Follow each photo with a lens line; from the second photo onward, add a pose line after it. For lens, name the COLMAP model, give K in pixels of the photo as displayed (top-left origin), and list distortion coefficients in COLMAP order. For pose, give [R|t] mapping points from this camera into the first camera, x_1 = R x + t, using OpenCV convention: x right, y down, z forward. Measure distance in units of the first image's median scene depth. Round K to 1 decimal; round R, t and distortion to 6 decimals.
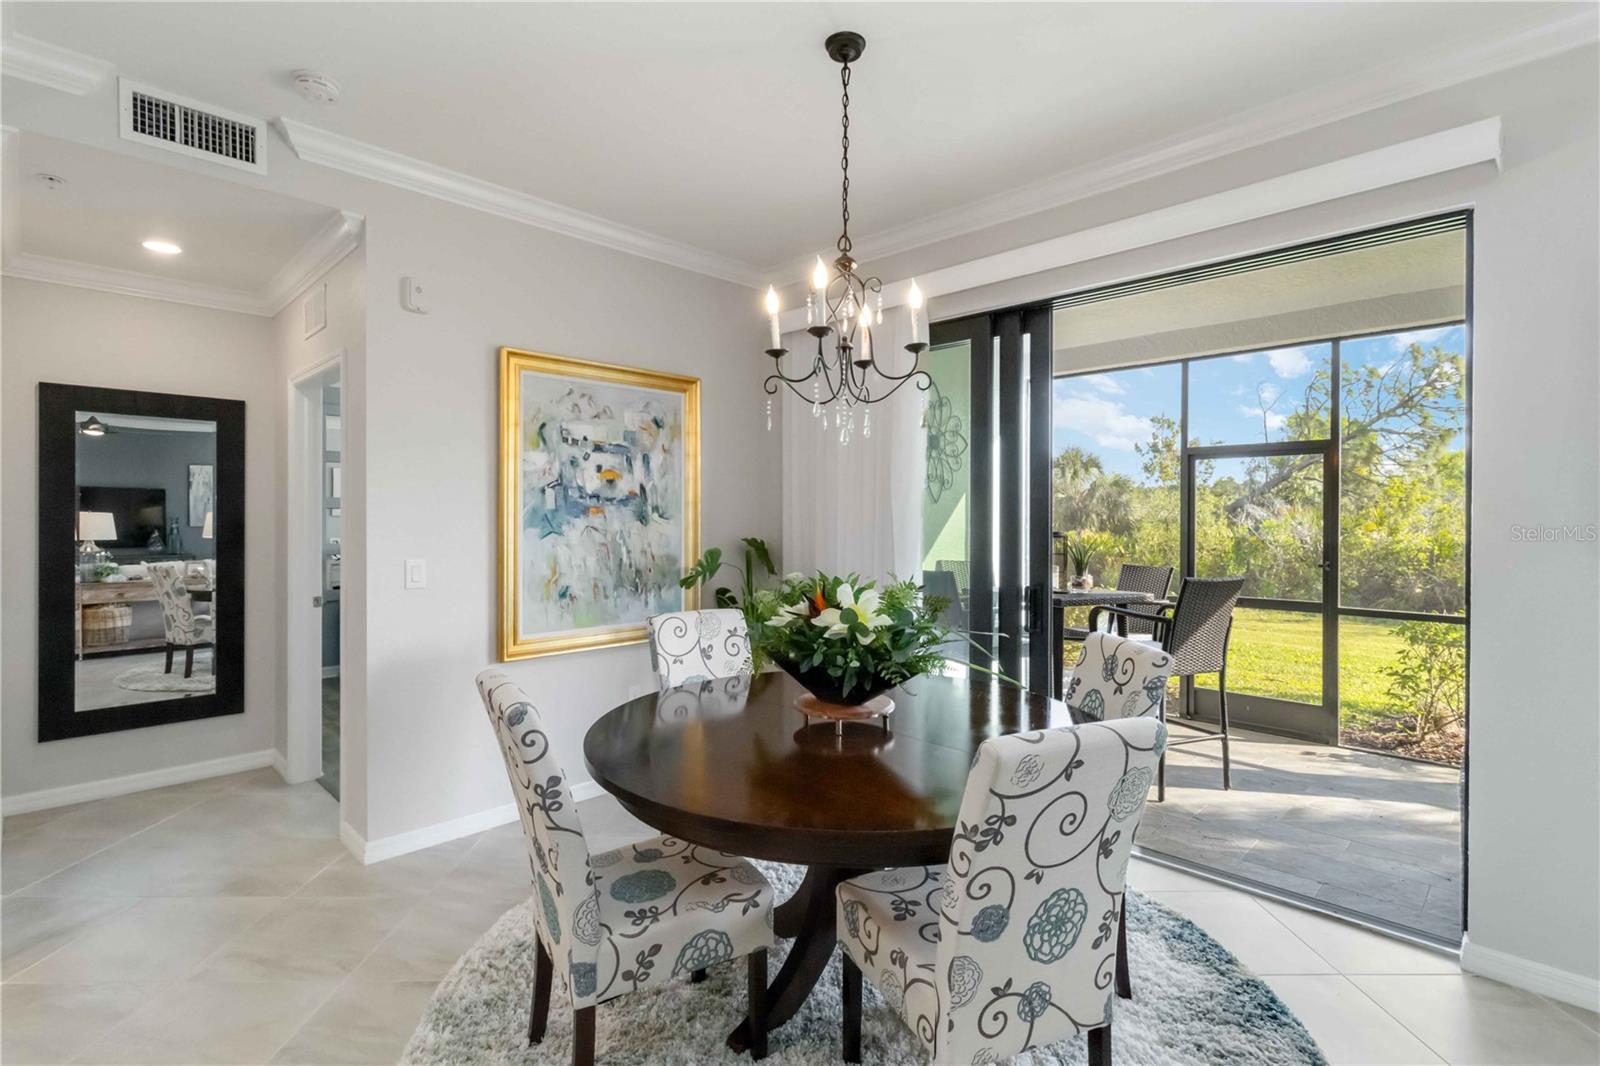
lens RADIAL K [[758.6, 0, 789.9], [0, 758.6, 521.4], [0, 0, 1]] dist [-0.000169, 0.000401]
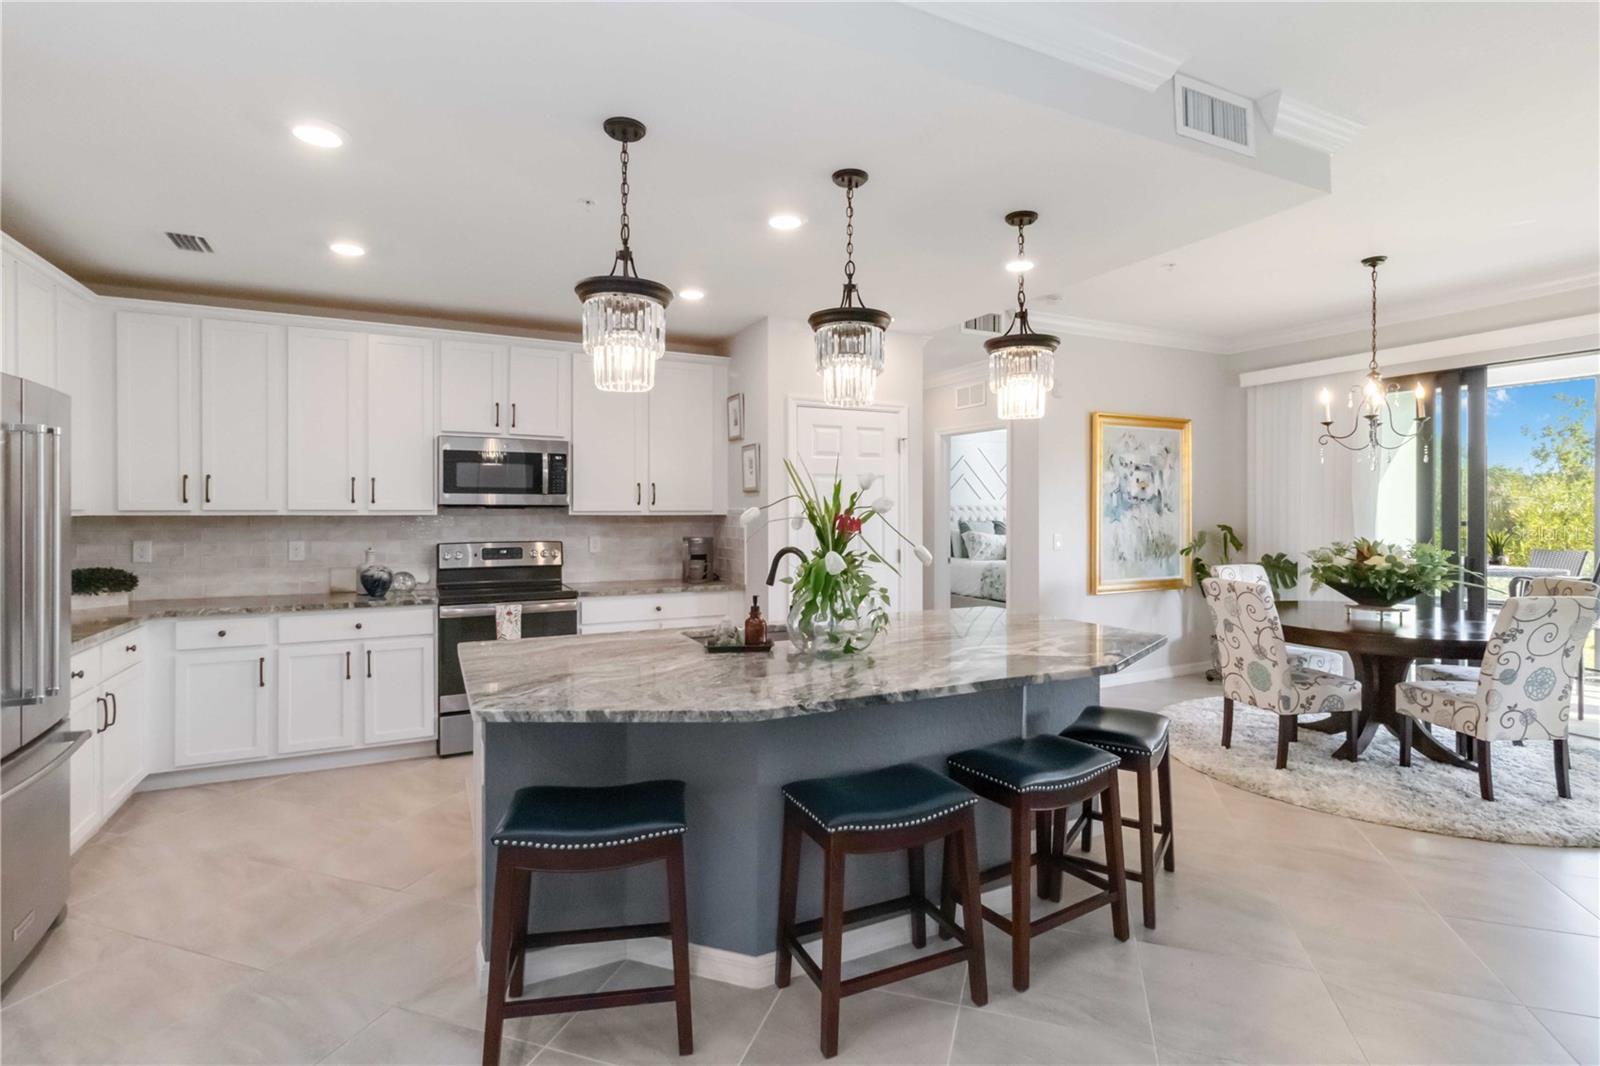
lens RADIAL K [[758.6, 0, 792.5], [0, 758.6, 513.6], [0, 0, 1]] dist [-0.000169, 0.000401]
pose [[0.946855, -0.001197, -0.321657, -0.424186], [0.000050, 0.999994, -0.003575, 0.006583], [0.321659, 0.003369, 0.946849, -0.769901]]
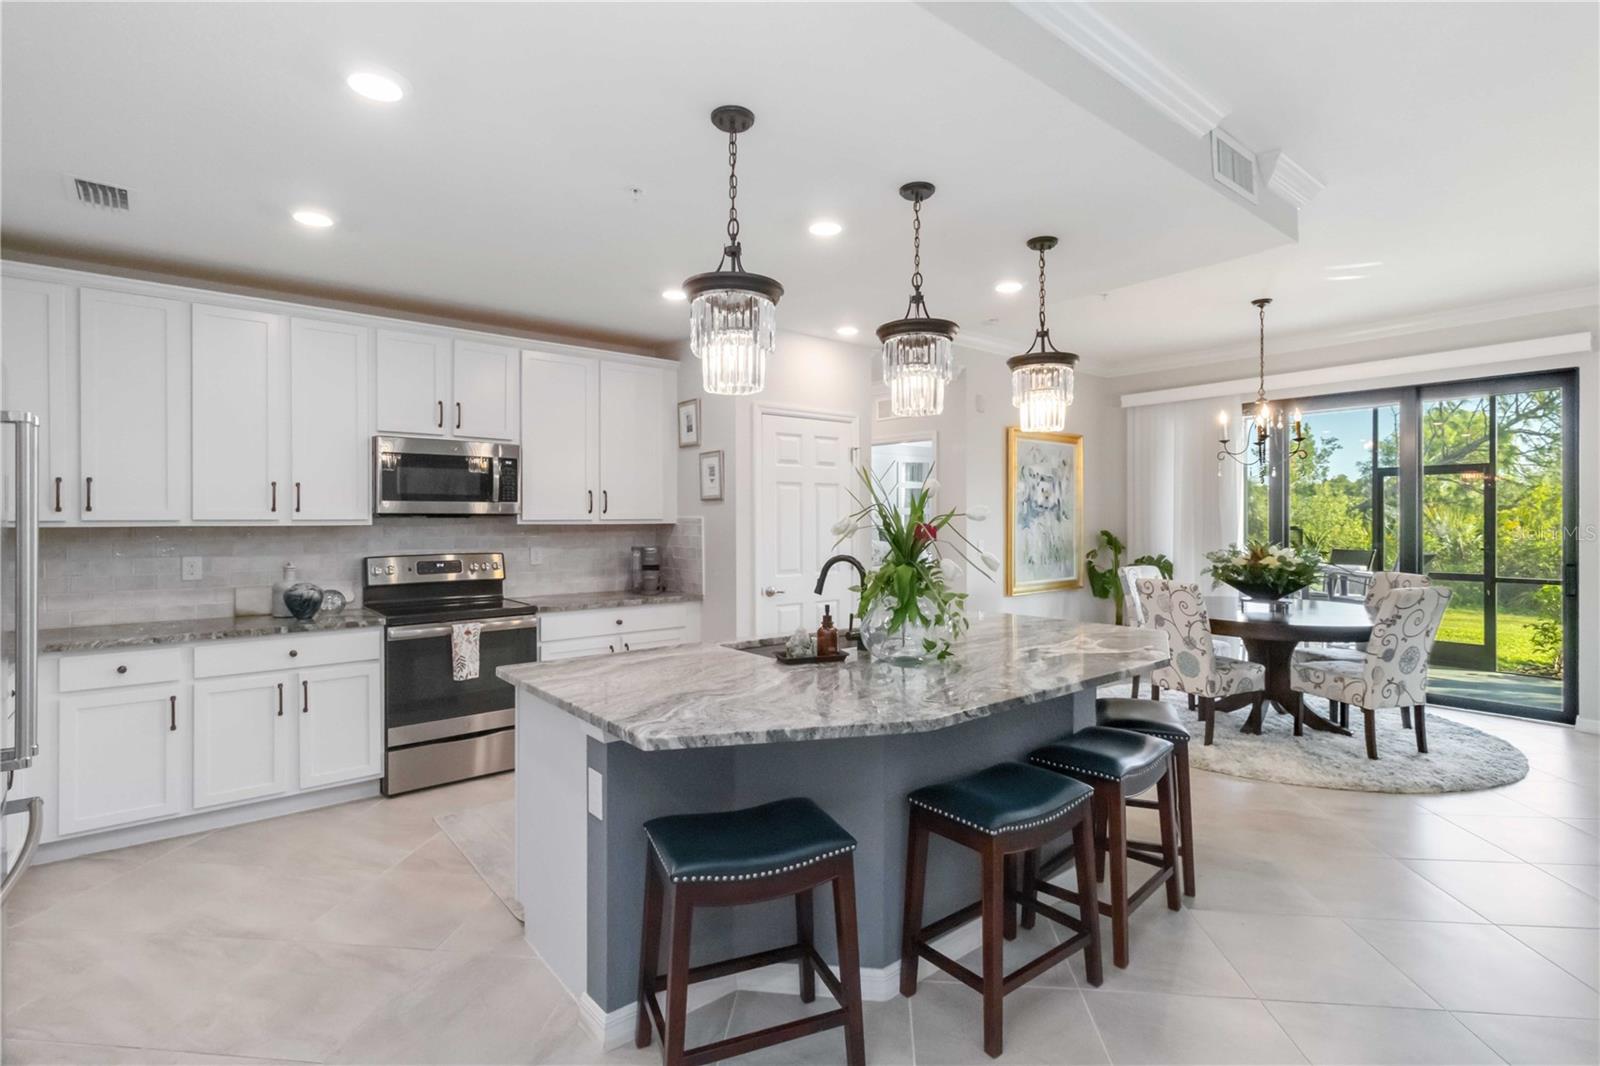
lens RADIAL K [[758.6, 0, 784.4], [0, 758.6, 522.4], [0, 0, 1]] dist [-0.000169, 0.000401]
pose [[0.994328, -0.004857, -0.106250, -0.654302], [0.004672, 0.999987, -0.001997, 0.005577], [0.106259, 0.001489, 0.994337, -0.810624]]
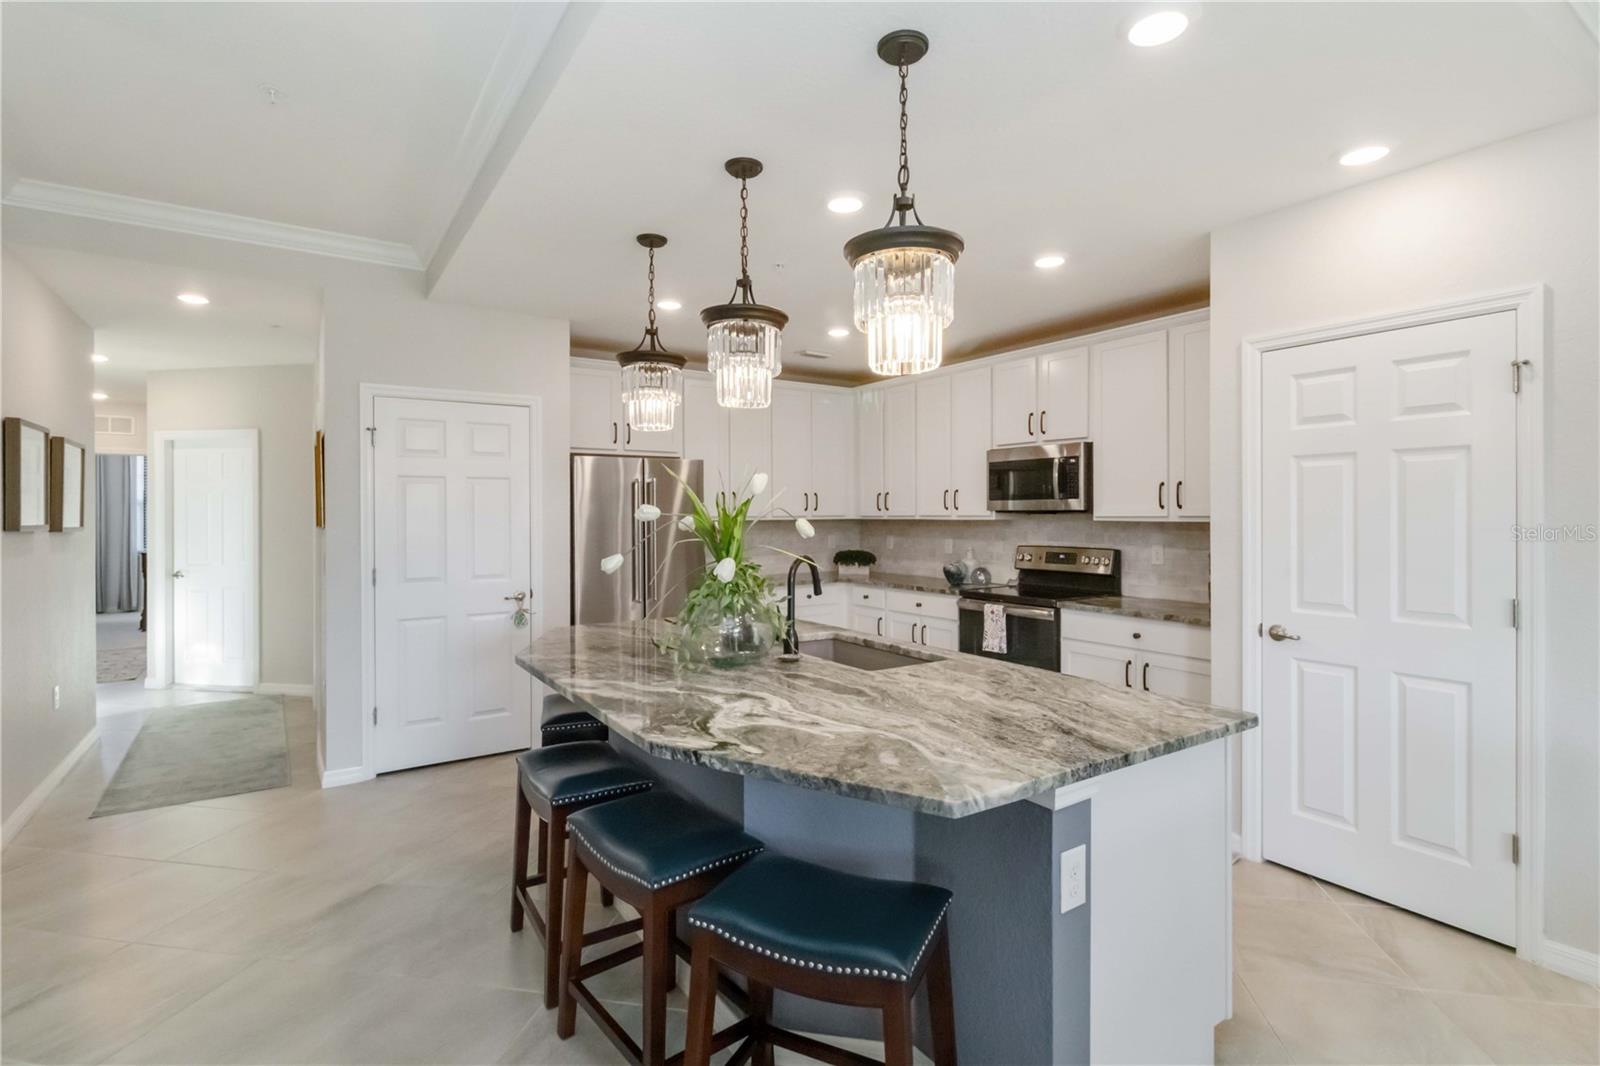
lens RADIAL K [[758.6, 0, 802.9], [0, 758.6, 518.7], [0, 0, 1]] dist [-0.000169, 0.000401]
pose [[-0.193902, 0.003410, -0.981015, 0.052333], [-0.004500, 0.999980, 0.004366, -0.001593], [0.981011, 0.005261, -0.193883, 0.109260]]
